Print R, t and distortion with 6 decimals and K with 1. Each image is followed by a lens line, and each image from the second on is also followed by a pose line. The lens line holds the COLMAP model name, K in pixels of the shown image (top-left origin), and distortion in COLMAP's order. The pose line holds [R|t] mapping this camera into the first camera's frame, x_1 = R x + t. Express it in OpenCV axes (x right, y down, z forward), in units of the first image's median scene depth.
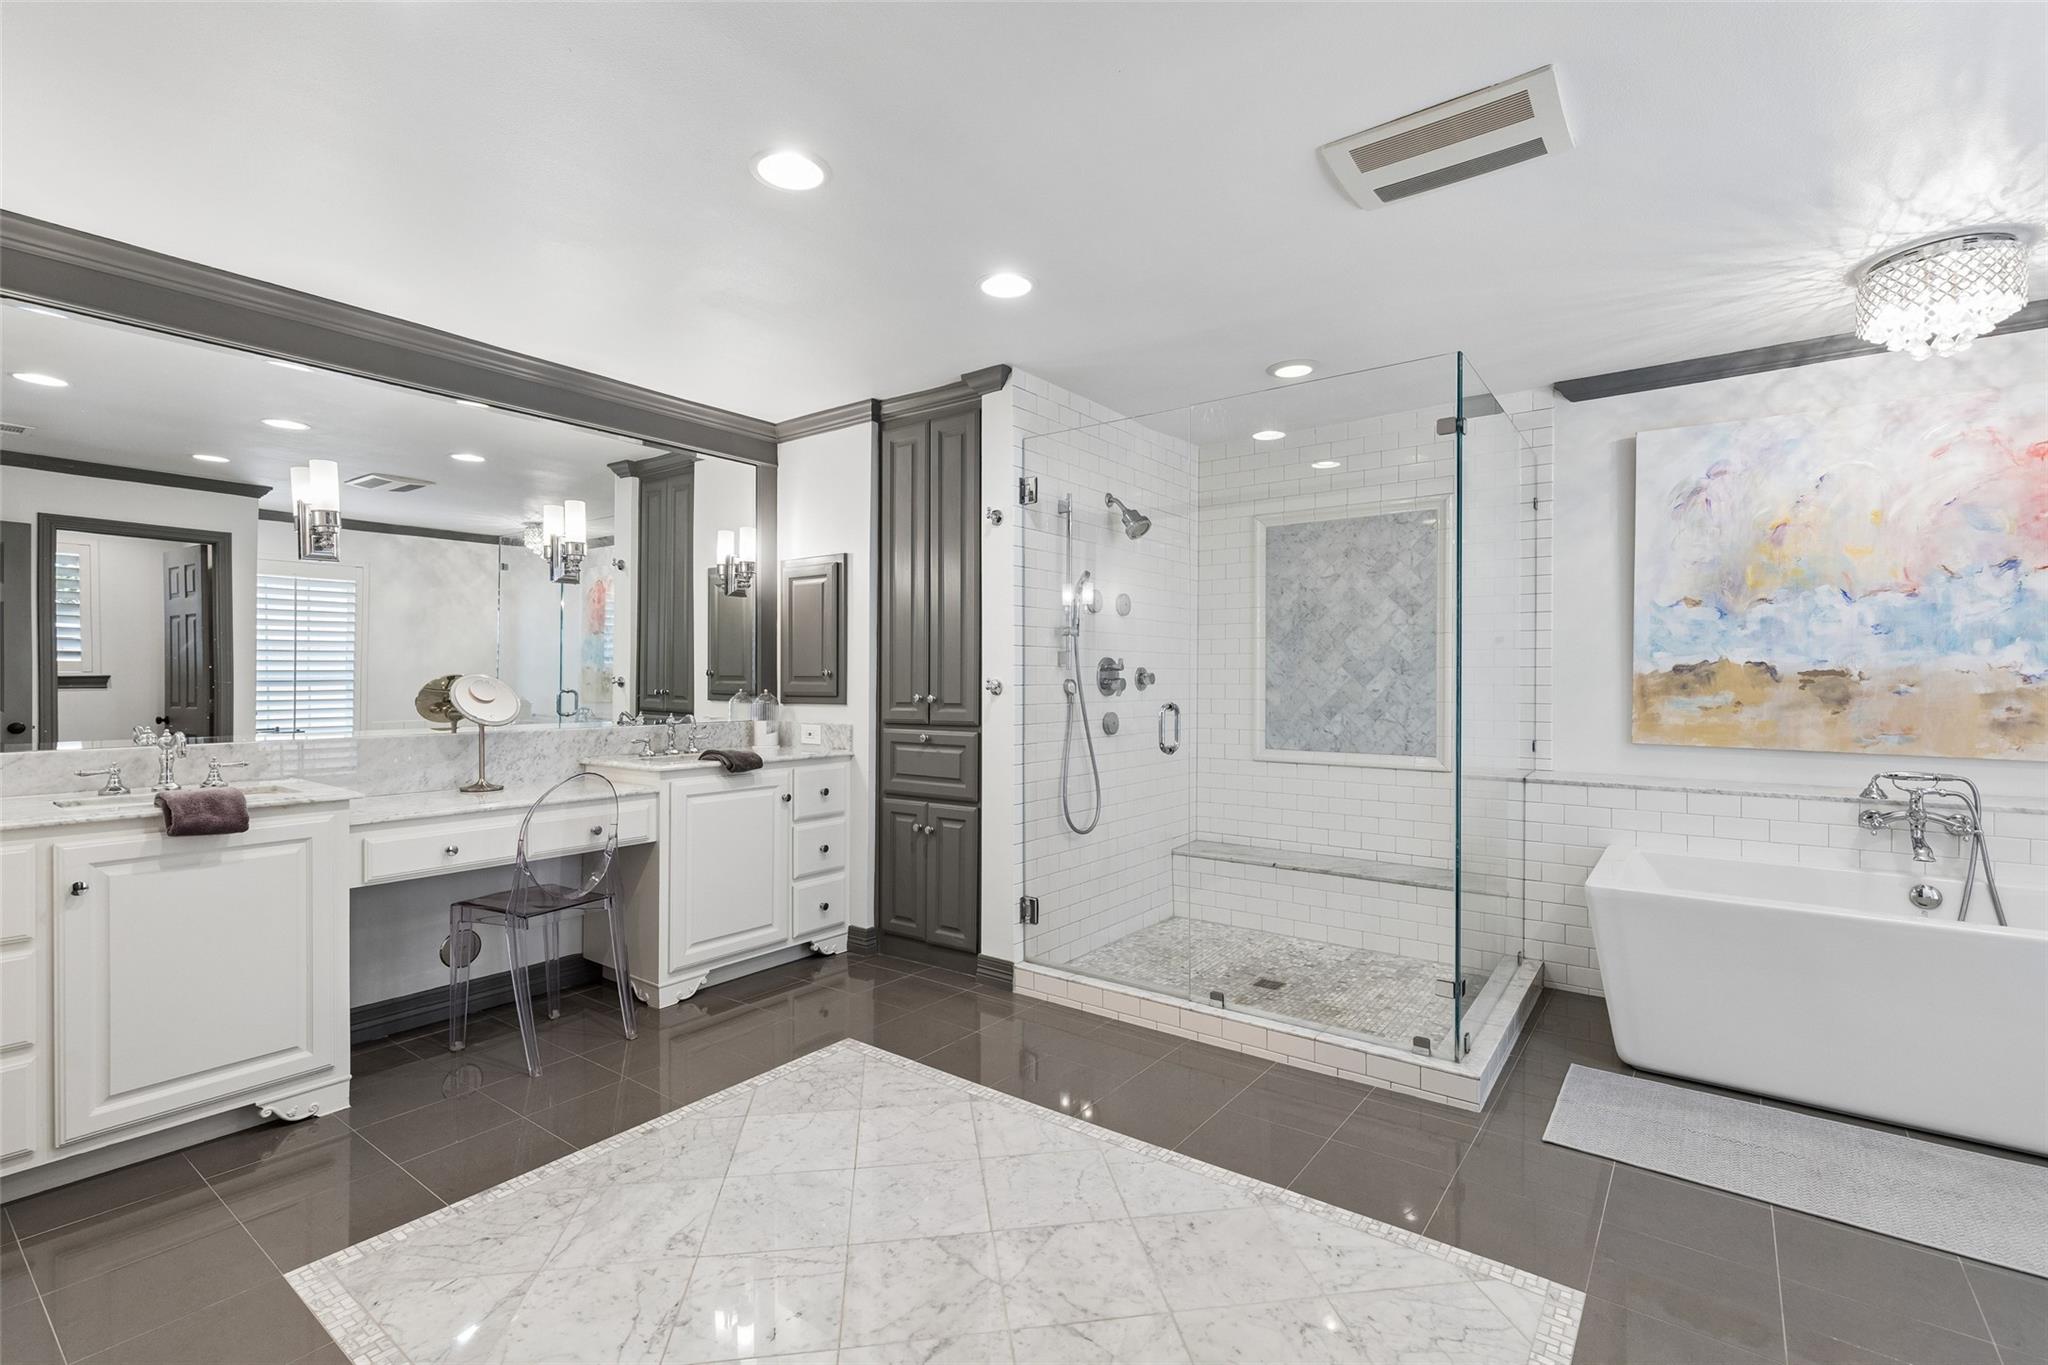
lens RADIAL K [[931.6, 0, 1019.0], [0, 931.6, 689.4], [0, 0, 1]] dist [0.010264, -0.000841]
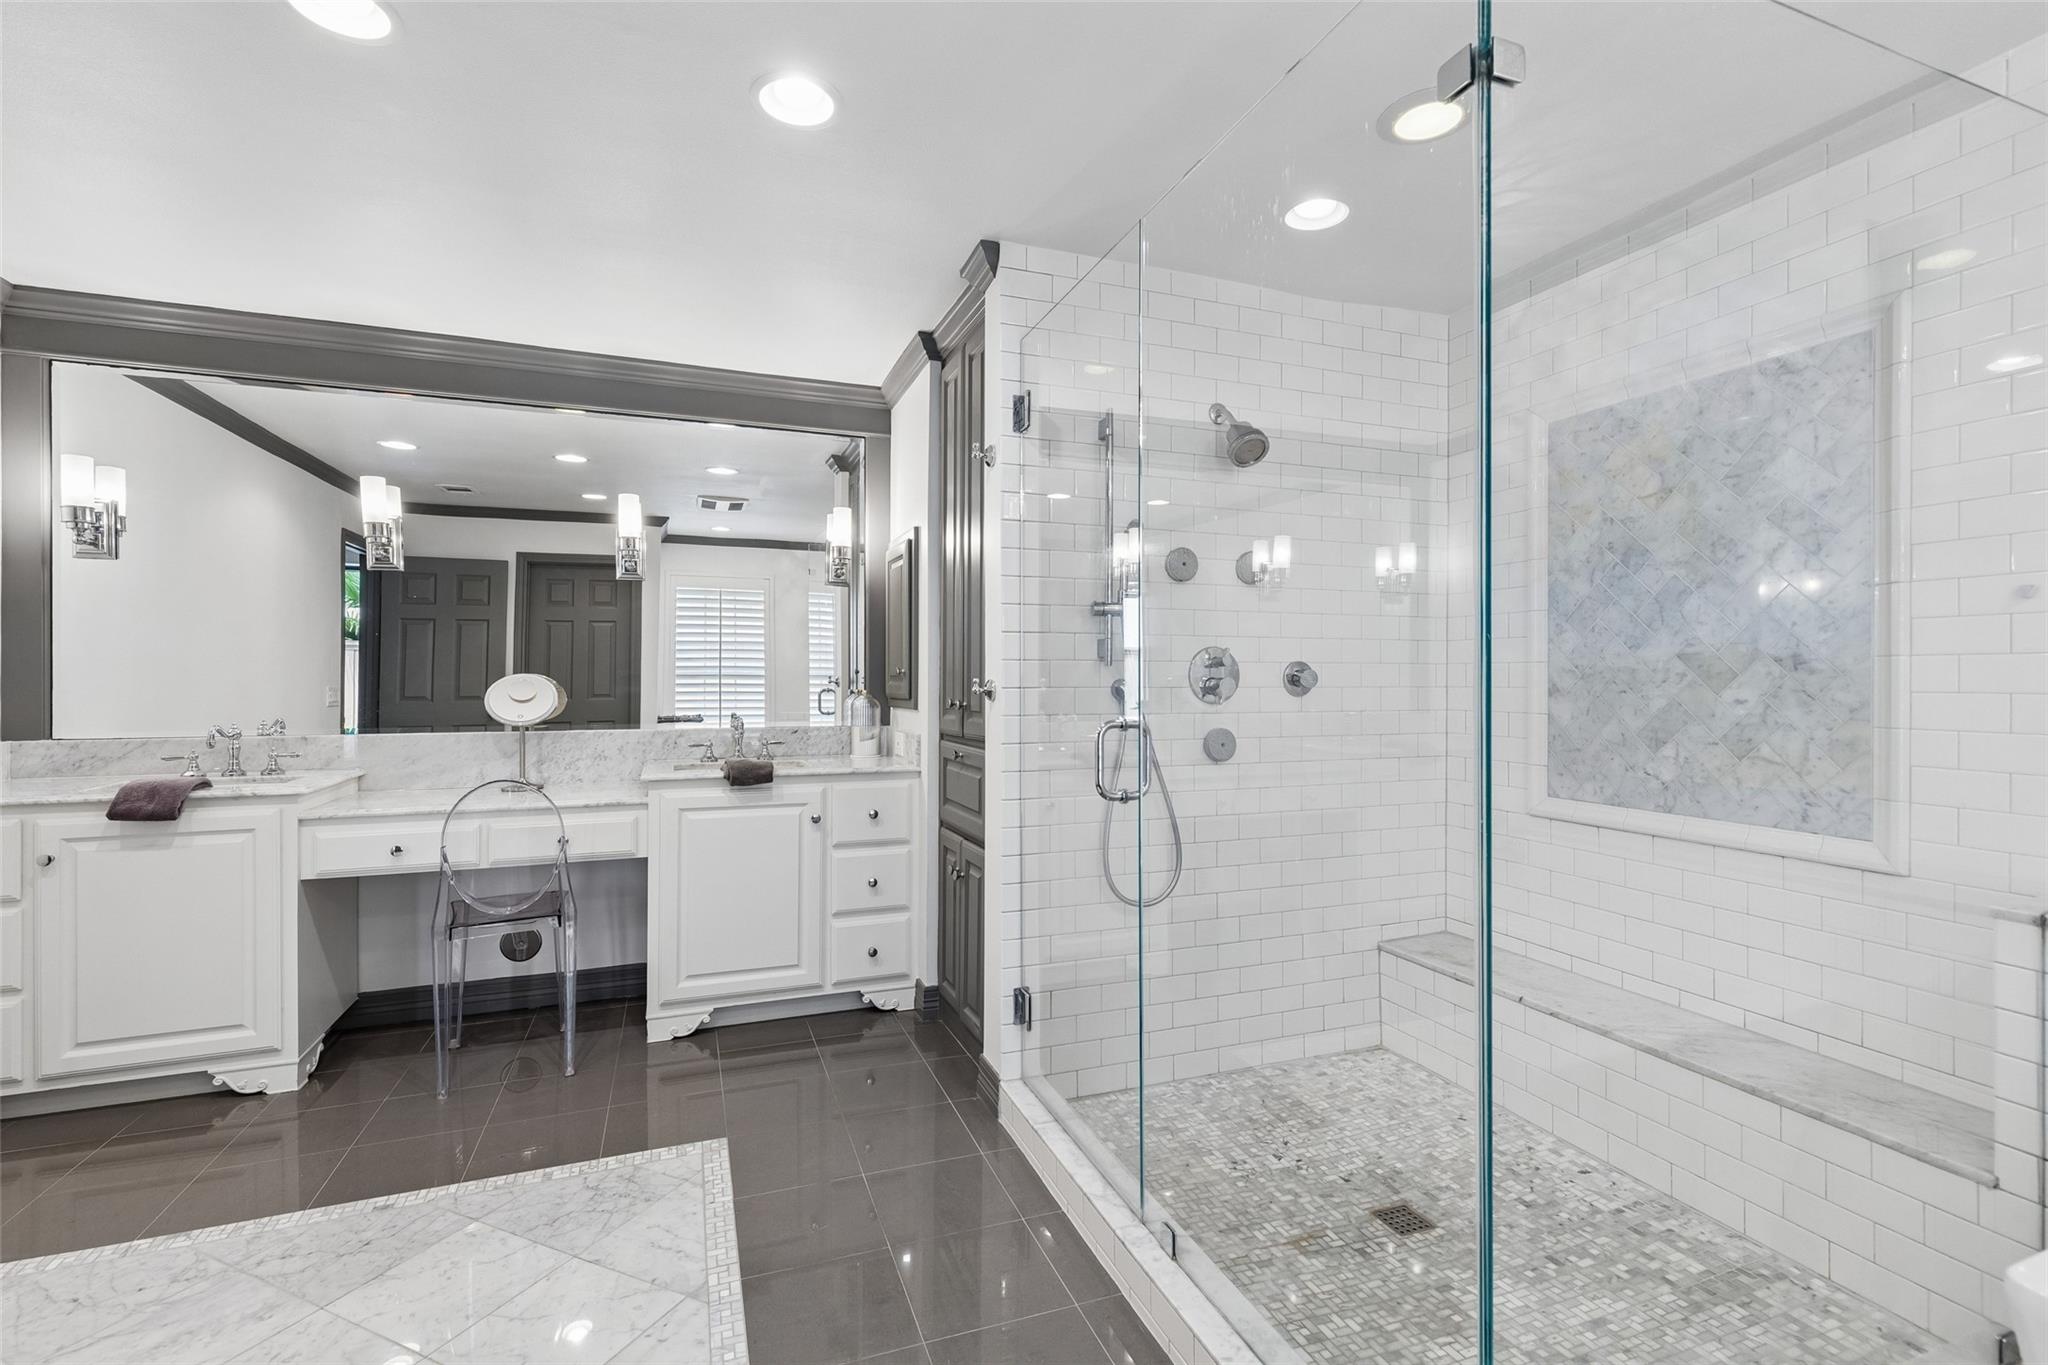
lens RADIAL K [[931.6, 0, 1023.3], [0, 931.6, 681.7], [0, 0, 1]] dist [0.010264, -0.000841]
pose [[0.842892, 0.002194, -0.538078, 0.385488], [-0.005849, 0.999970, -0.005084, -0.005752], [0.538051, 0.007433, 0.842879, 0.403610]]
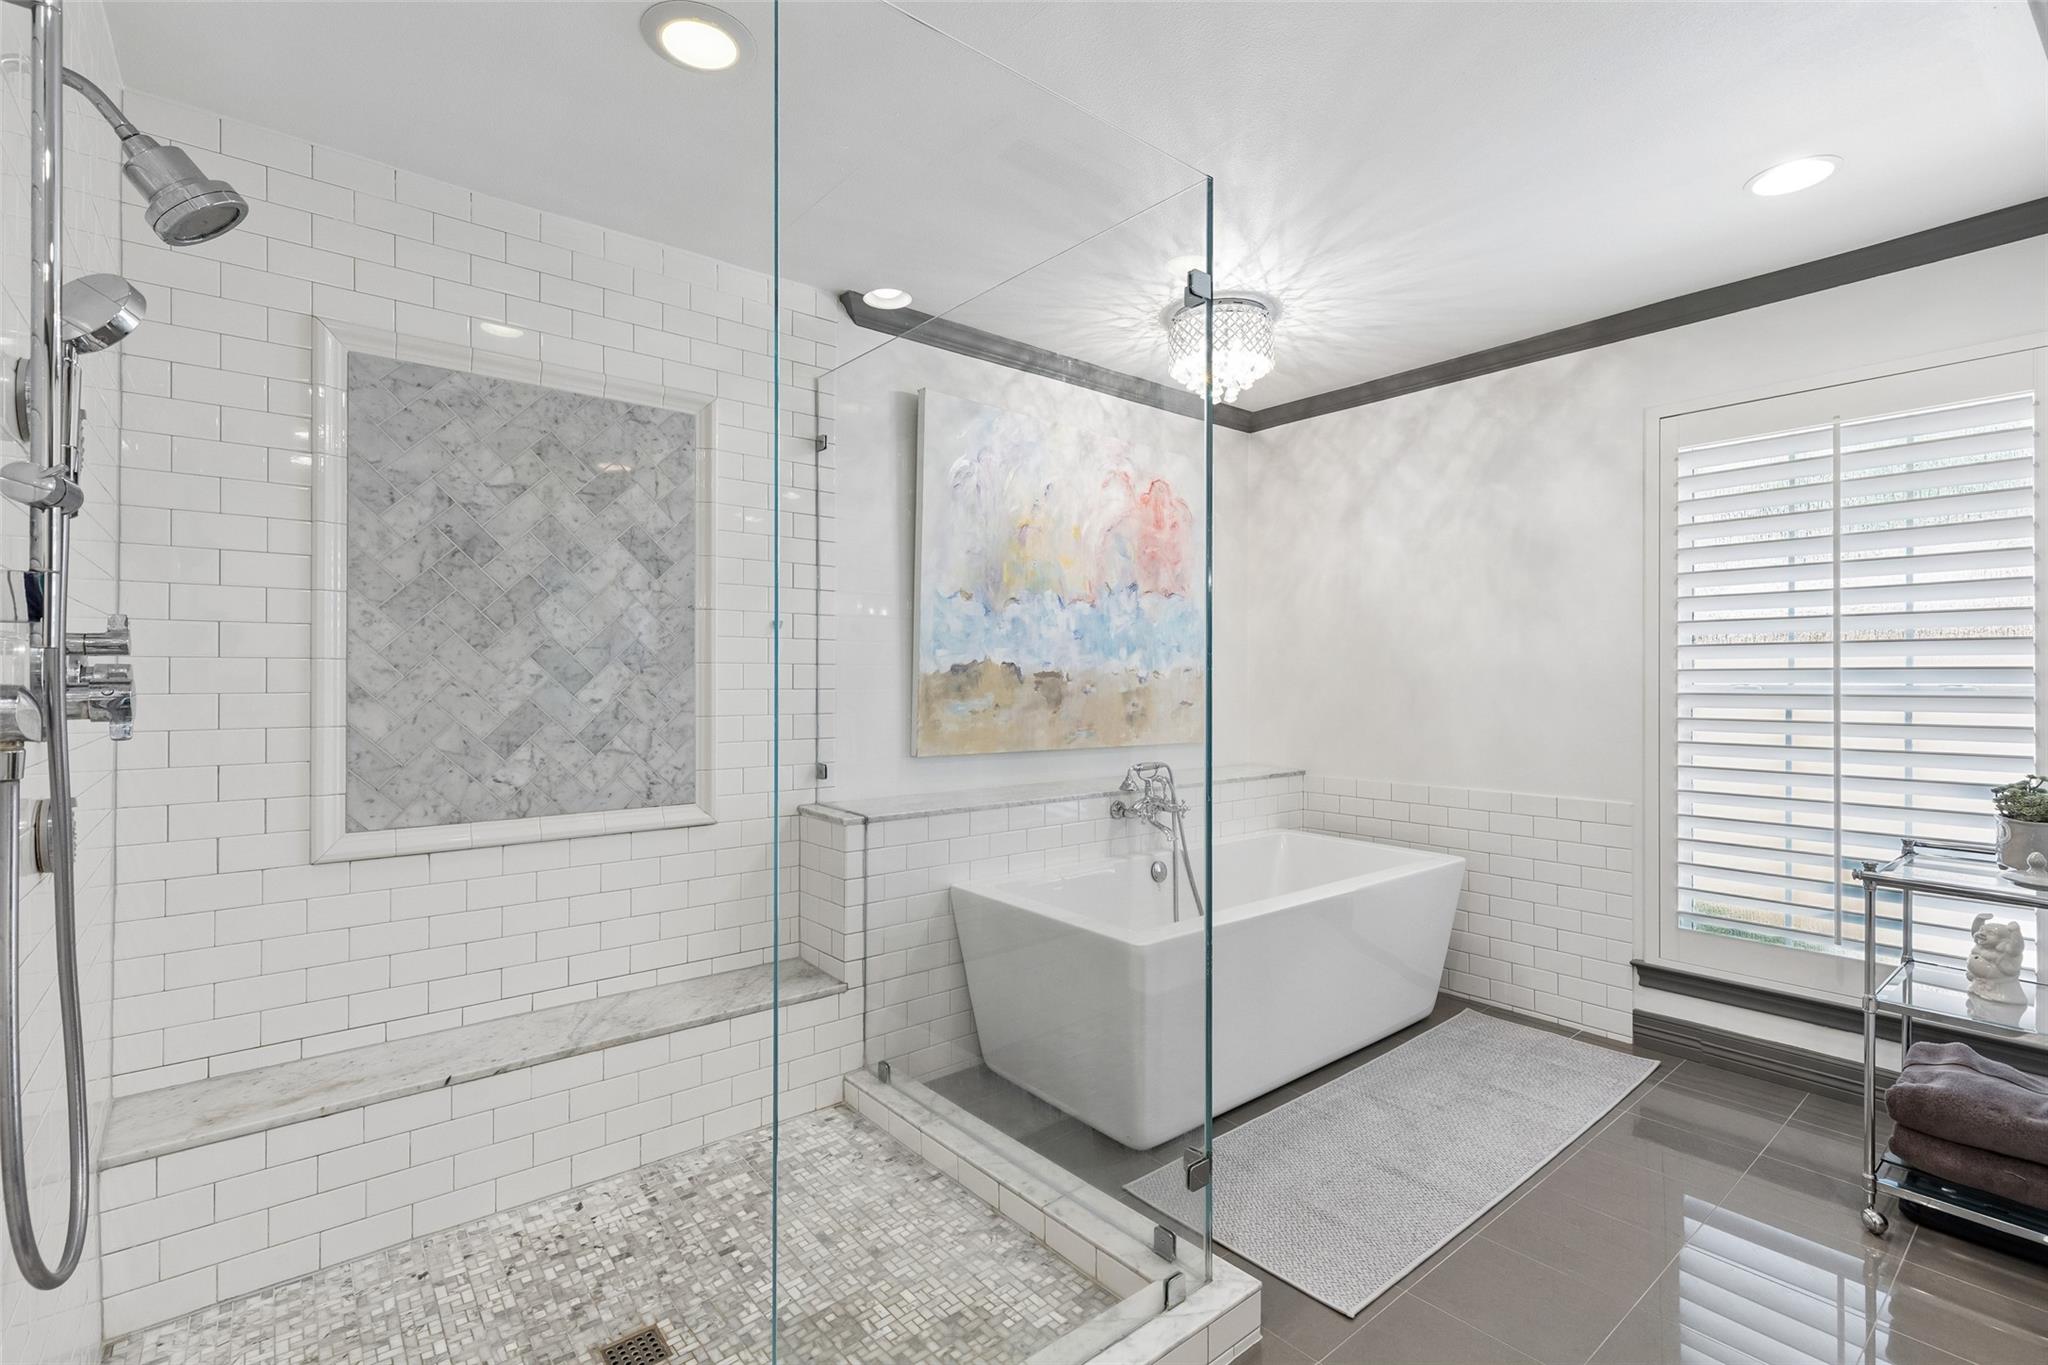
lens RADIAL K [[931.6, 0, 1031.3], [0, 931.6, 673.6], [0, 0, 1]] dist [0.010264, -0.000841]
pose [[0.227881, 0.005360, 0.973674, -0.137417], [0.010468, 0.999914, -0.007955, -0.009587], [-0.973633, 0.012005, 0.227805, 0.719223]]
